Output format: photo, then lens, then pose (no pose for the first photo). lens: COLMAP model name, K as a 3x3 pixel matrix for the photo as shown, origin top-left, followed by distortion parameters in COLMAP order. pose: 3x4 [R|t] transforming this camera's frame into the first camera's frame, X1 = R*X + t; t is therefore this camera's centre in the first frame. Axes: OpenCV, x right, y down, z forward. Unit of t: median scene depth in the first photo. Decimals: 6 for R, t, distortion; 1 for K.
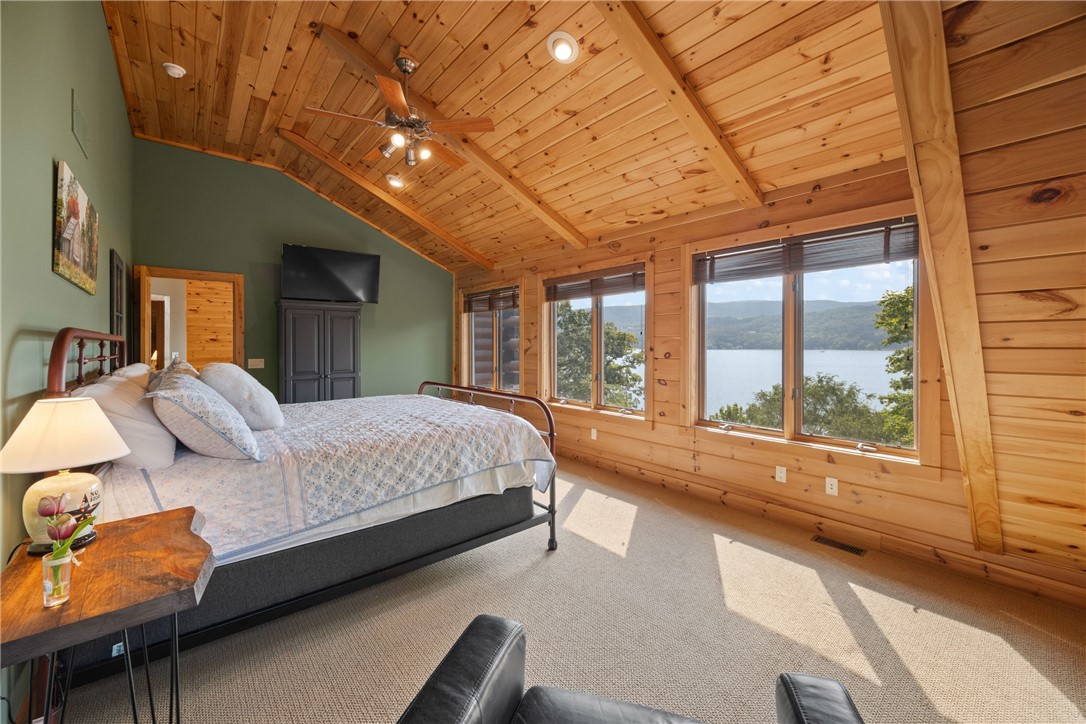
lens RADIAL K [[419.2, 0, 538.7], [0, 419.2, 354.7], [0, 0, 1]] dist [0.001093, 0.000354]
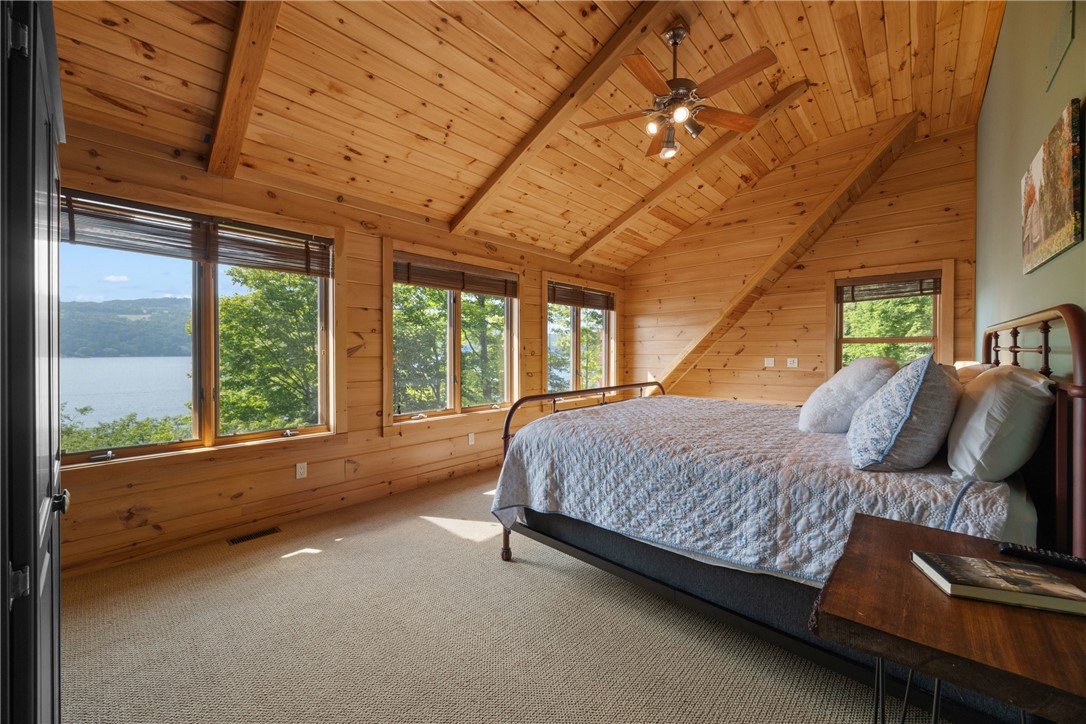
lens RADIAL K [[419.2, 0, 538.7], [0, 419.2, 353.0], [0, 0, 1]] dist [0.001093, 0.000354]
pose [[-0.117510, -0.021900, 0.992830, -1.010221], [0.002545, 0.999747, 0.022353, -0.029306], [-0.993068, 0.005153, -0.117425, 1.187652]]
